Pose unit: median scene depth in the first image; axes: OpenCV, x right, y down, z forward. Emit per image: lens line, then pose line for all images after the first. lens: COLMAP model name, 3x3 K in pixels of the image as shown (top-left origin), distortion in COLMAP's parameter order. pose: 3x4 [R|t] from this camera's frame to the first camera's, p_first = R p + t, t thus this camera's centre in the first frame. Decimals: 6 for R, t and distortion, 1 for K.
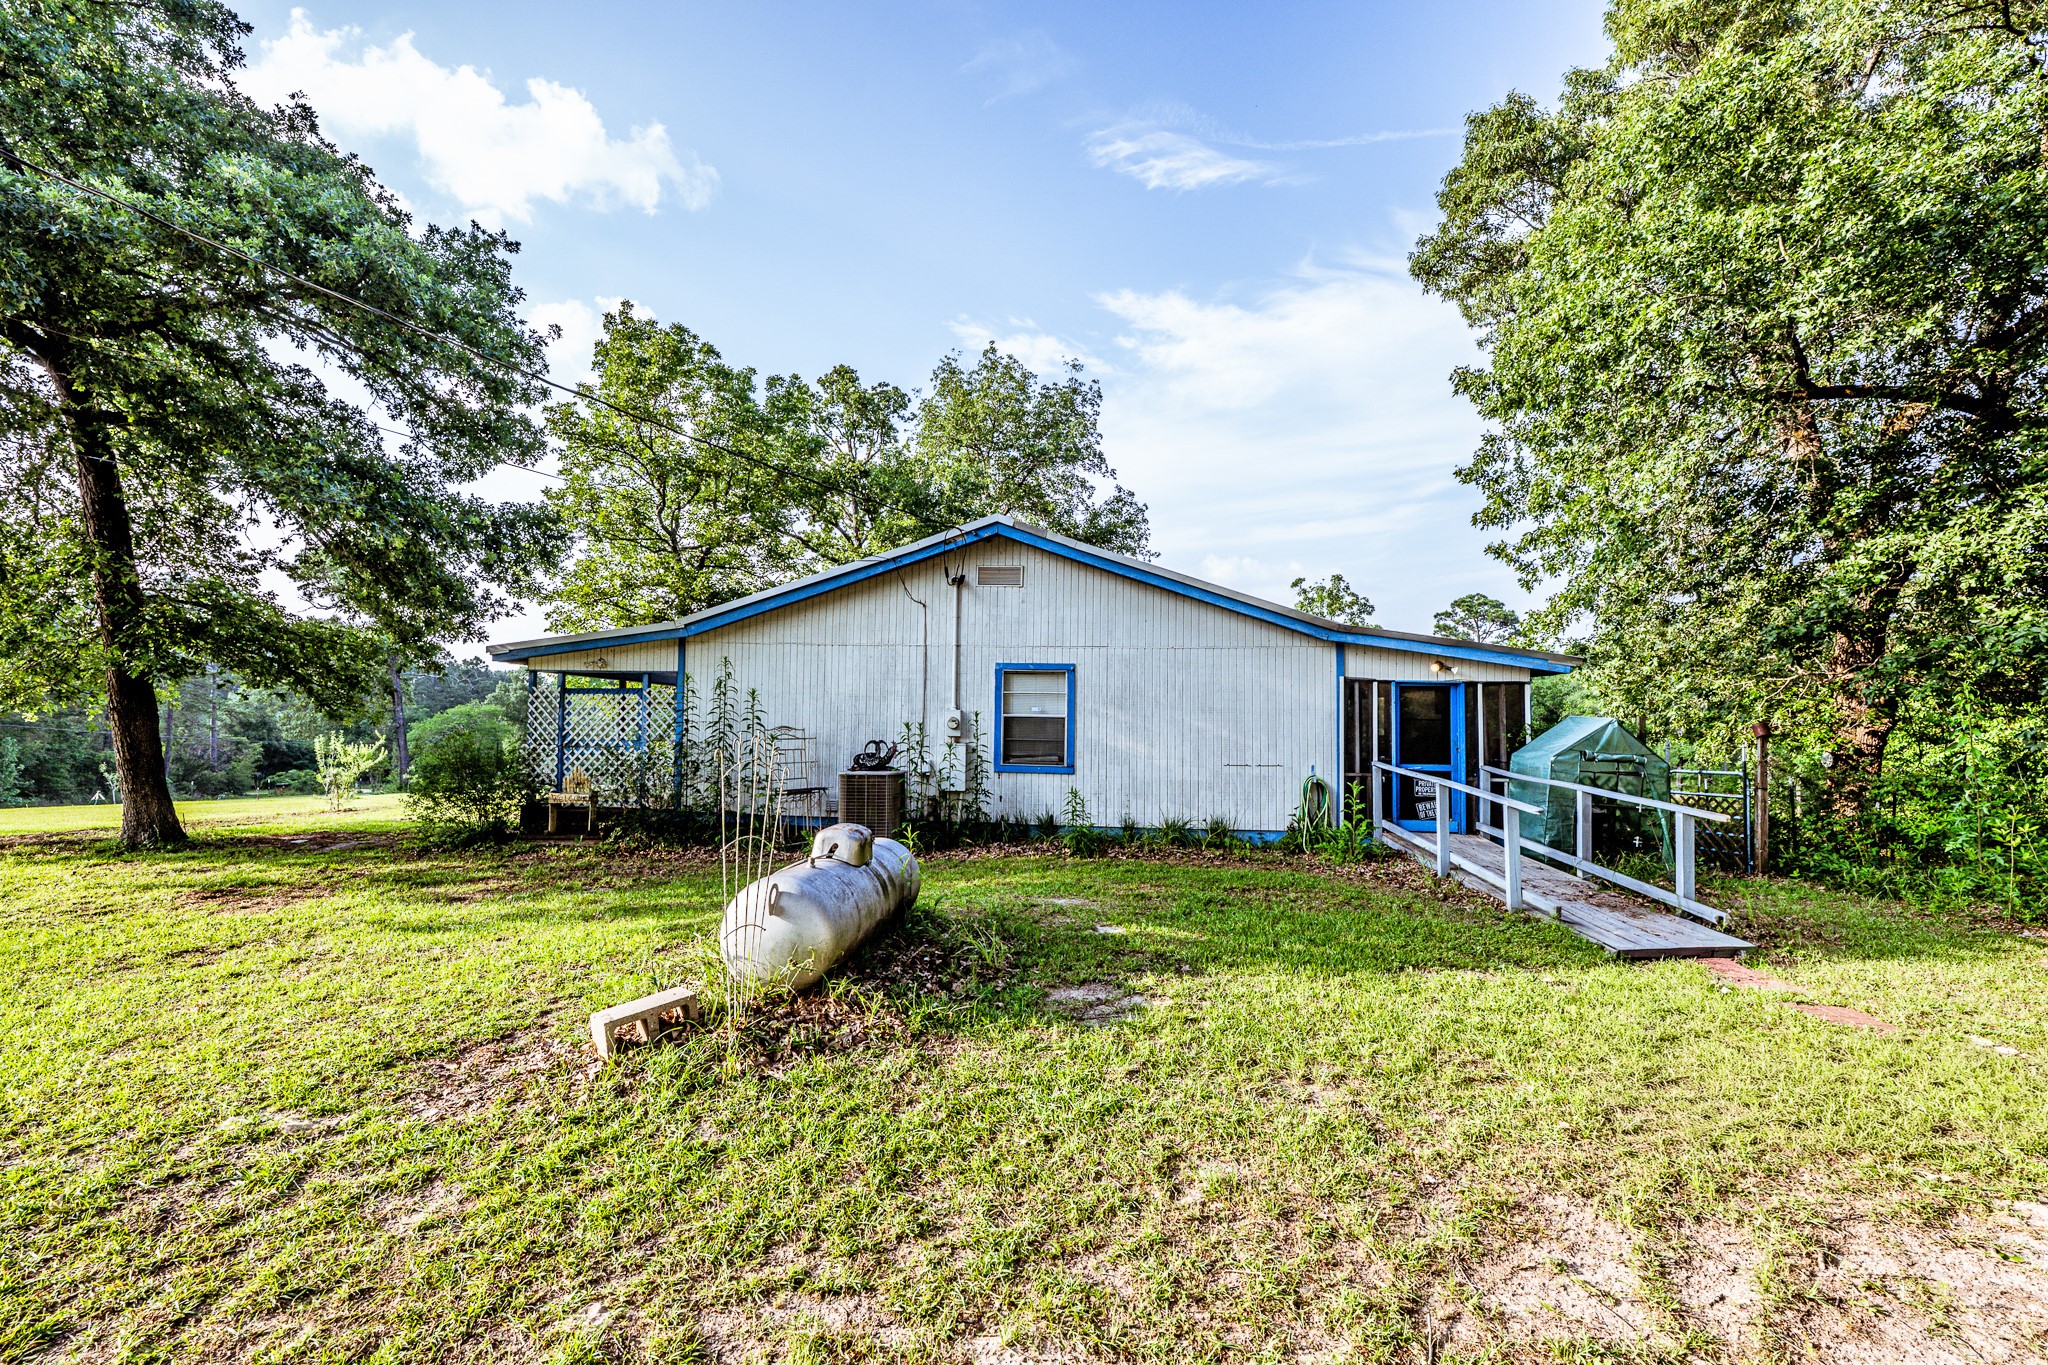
lens RADIAL K [[824.9, 0, 985.7], [0, 824.9, 688.4], [0, 0, 1]] dist [-0.000616, 0.000161]
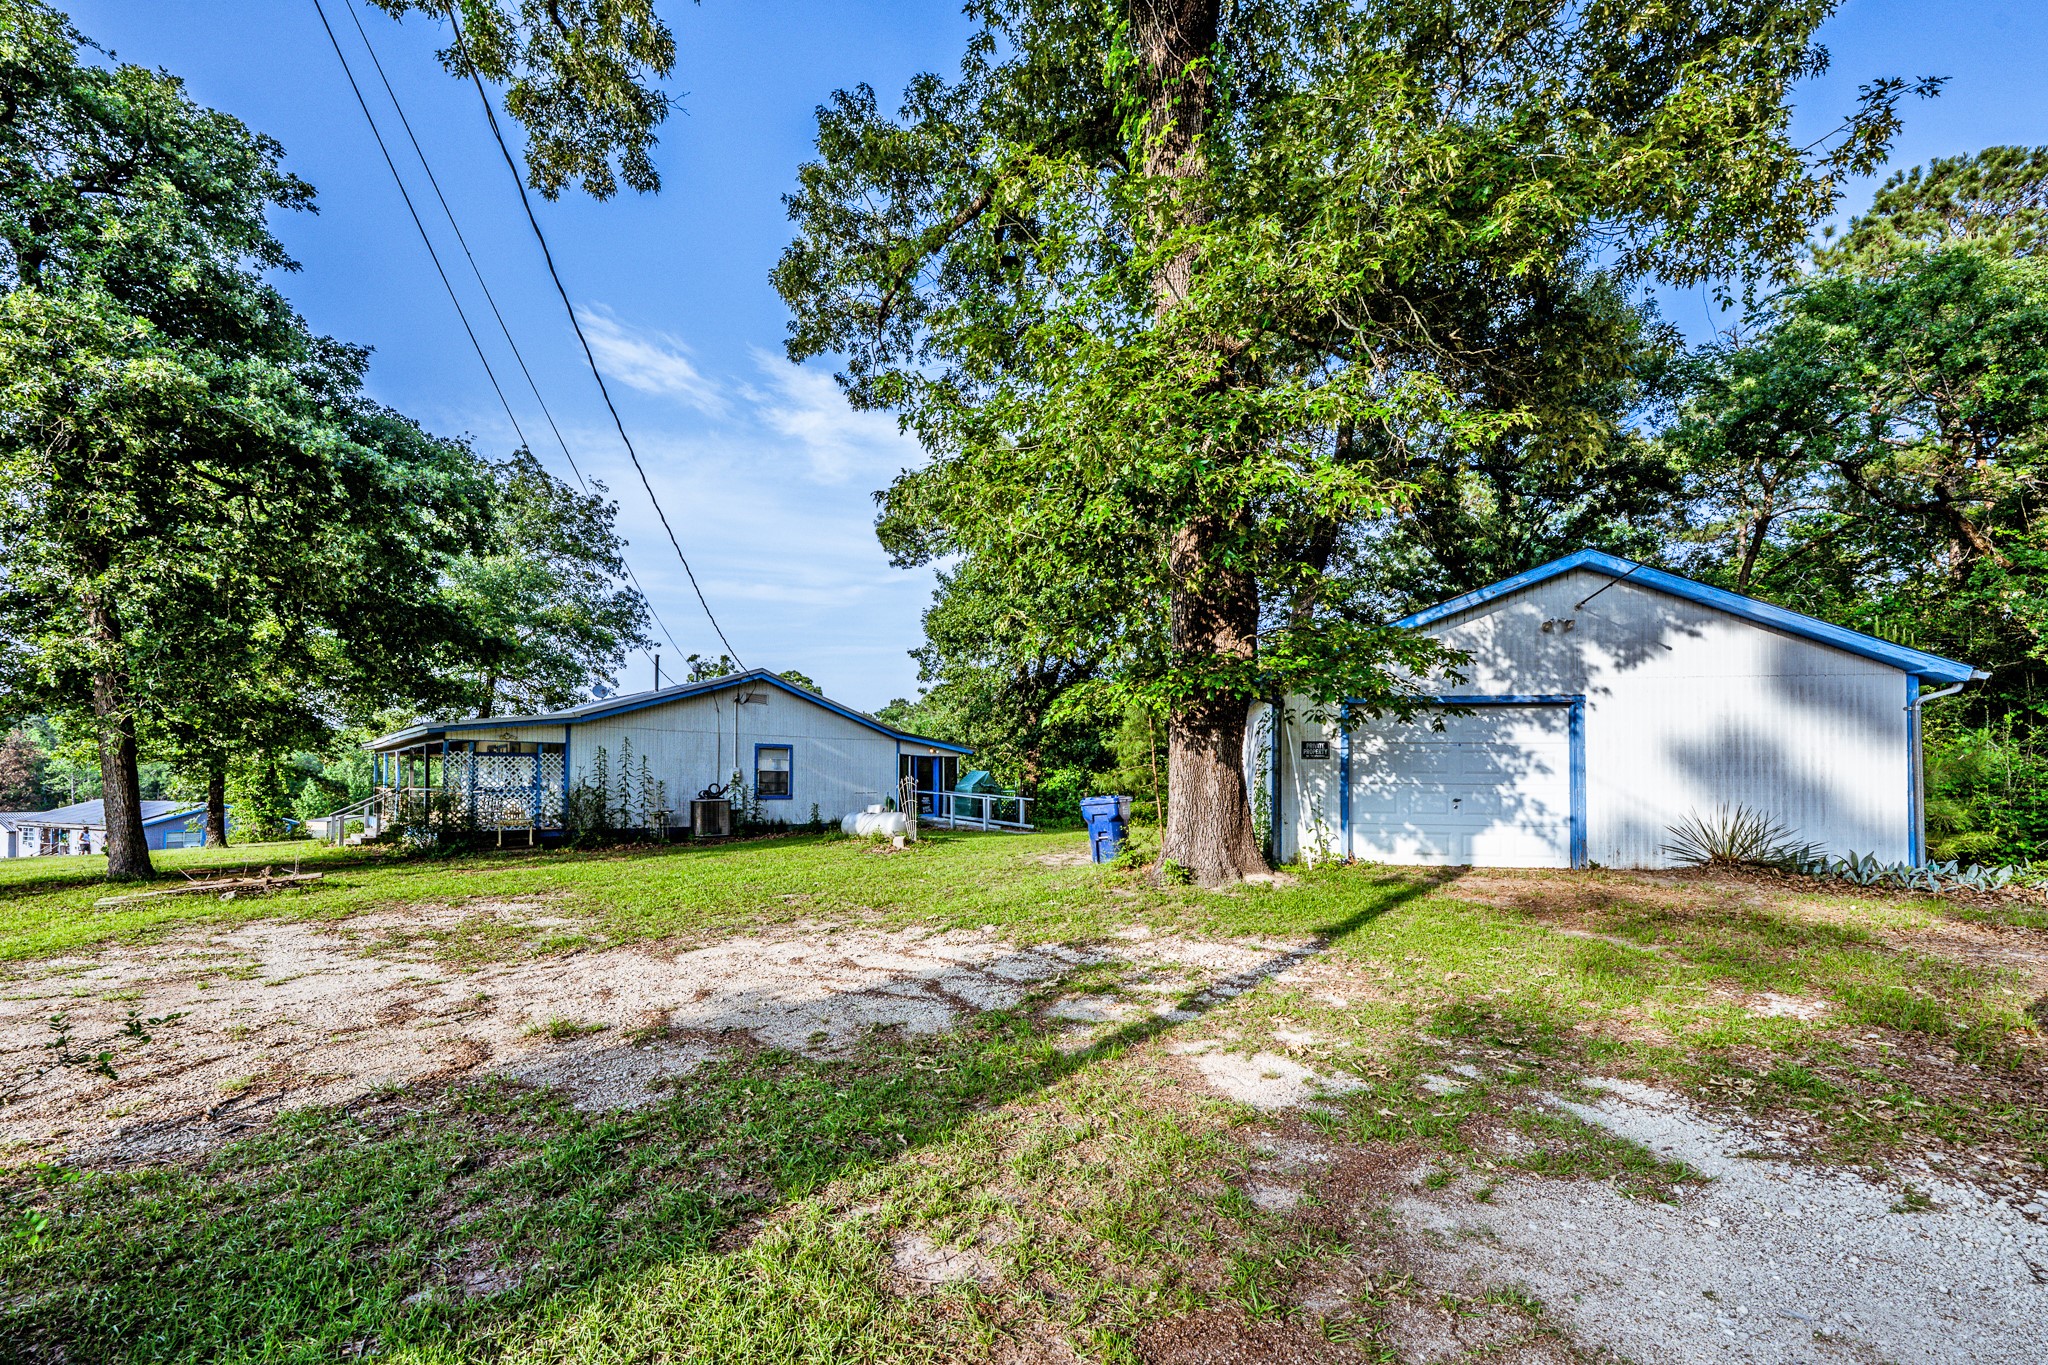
lens RADIAL K [[826.8, 0, 1021.4], [0, 826.8, 760.1], [0, 0, 1]] dist [0.000833, 0.000325]
pose [[0.661550, 0.007001, 0.749869, -1.039367], [-0.024873, 0.999611, 0.012612, -0.032176], [-0.749489, -0.026995, 0.661467, -0.767694]]
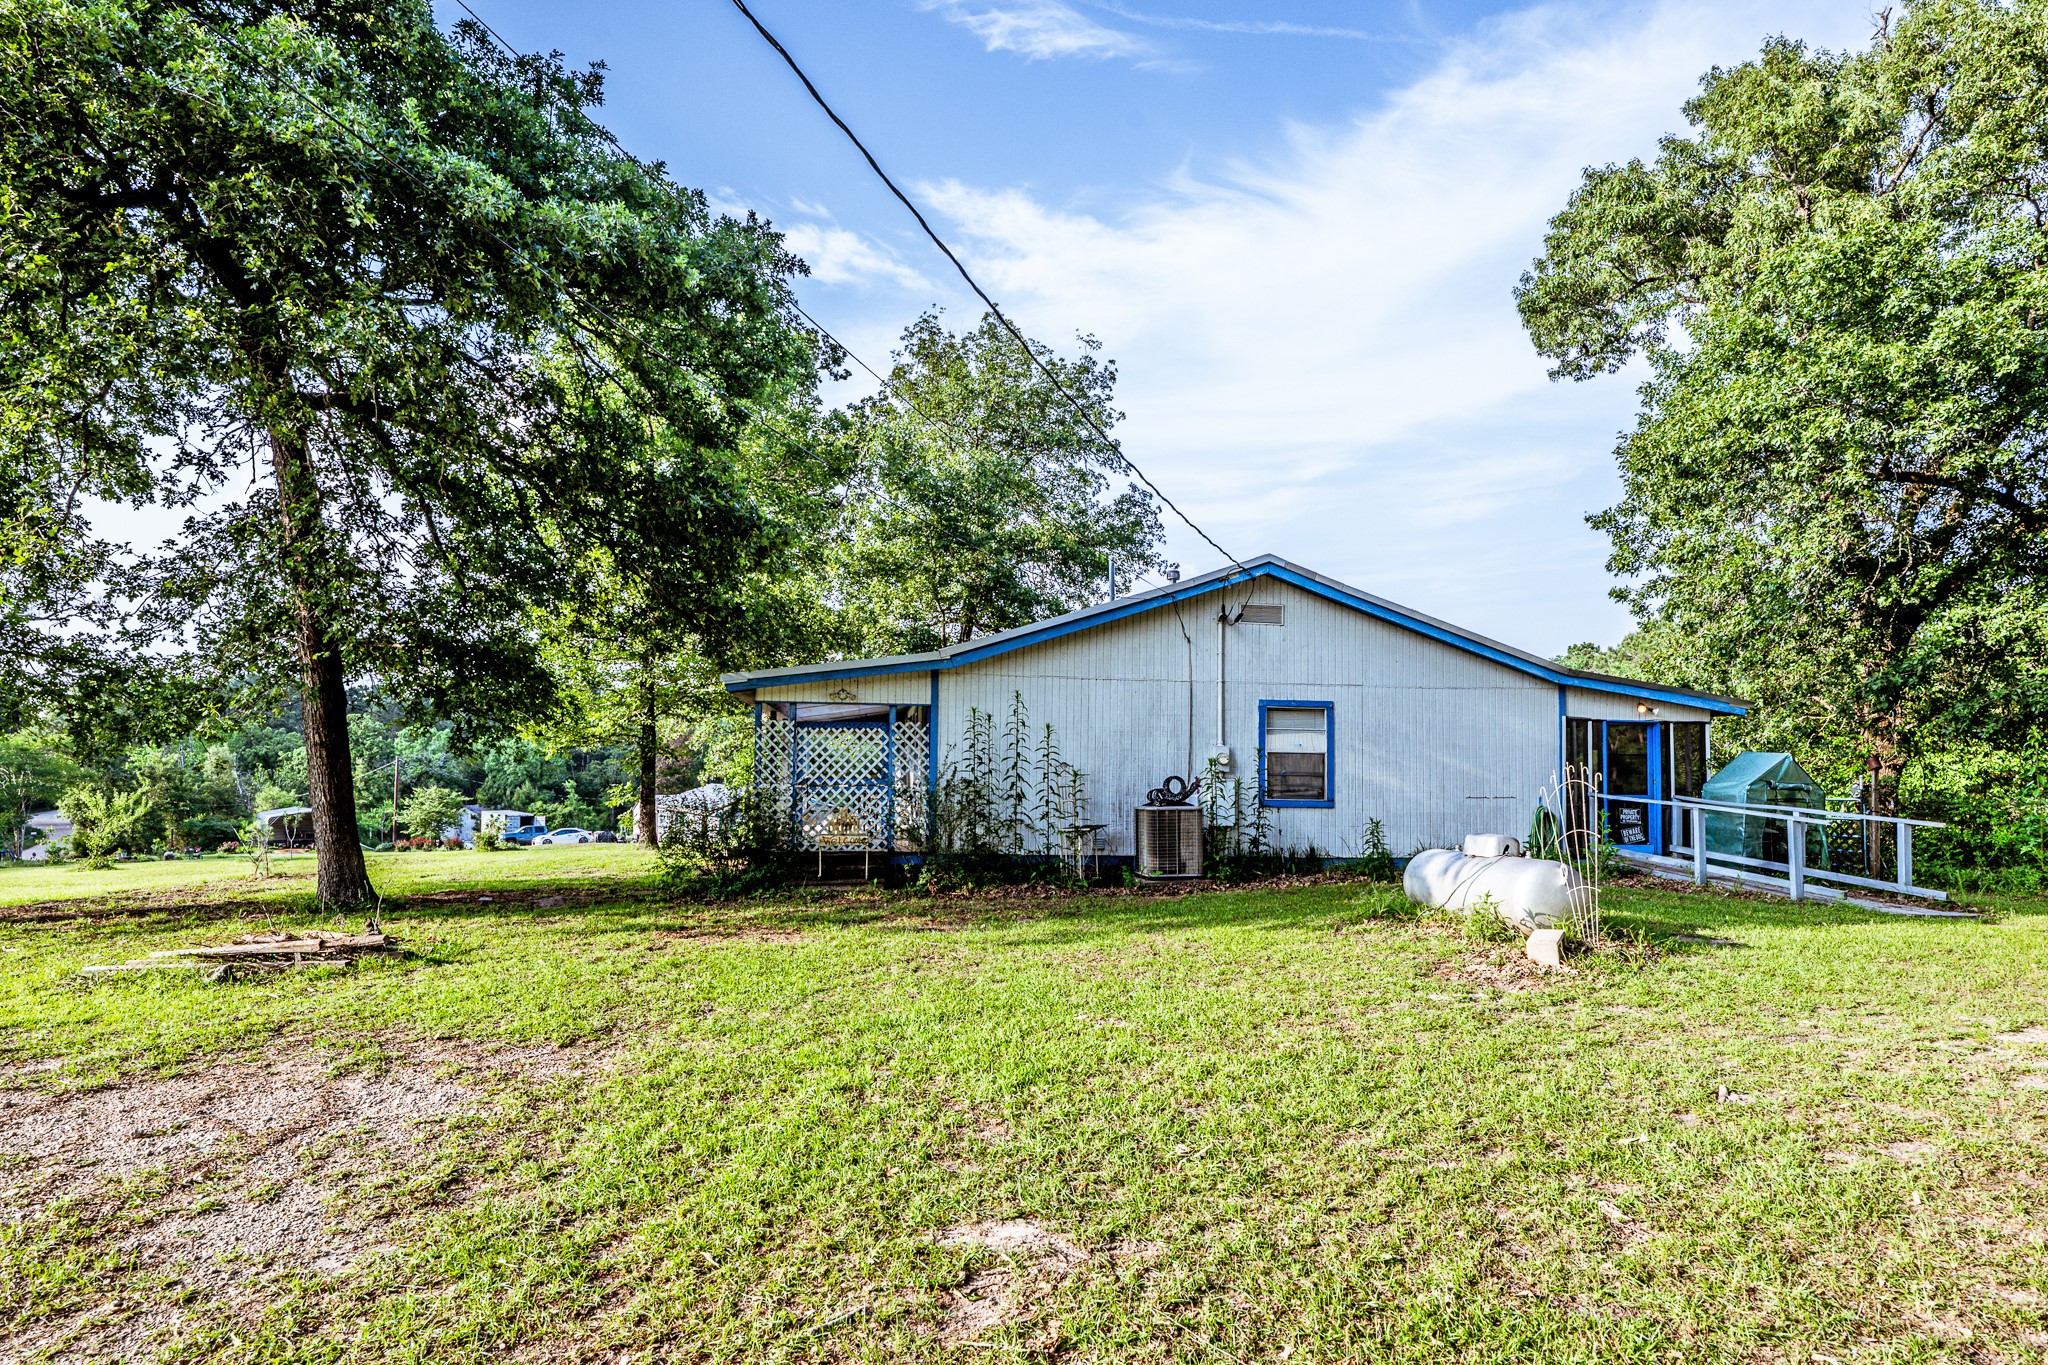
lens RADIAL K [[1121.5, 0, 1025.3], [0, 1121.5, 730.2], [0, 0, 1]] dist [0.001604, 0.003466]
pose [[0.971301, 0.003869, 0.237821, -0.597449], [-0.006736, 0.999914, 0.011241, -0.007145], [-0.237758, -0.012520, 0.971244, -0.275276]]
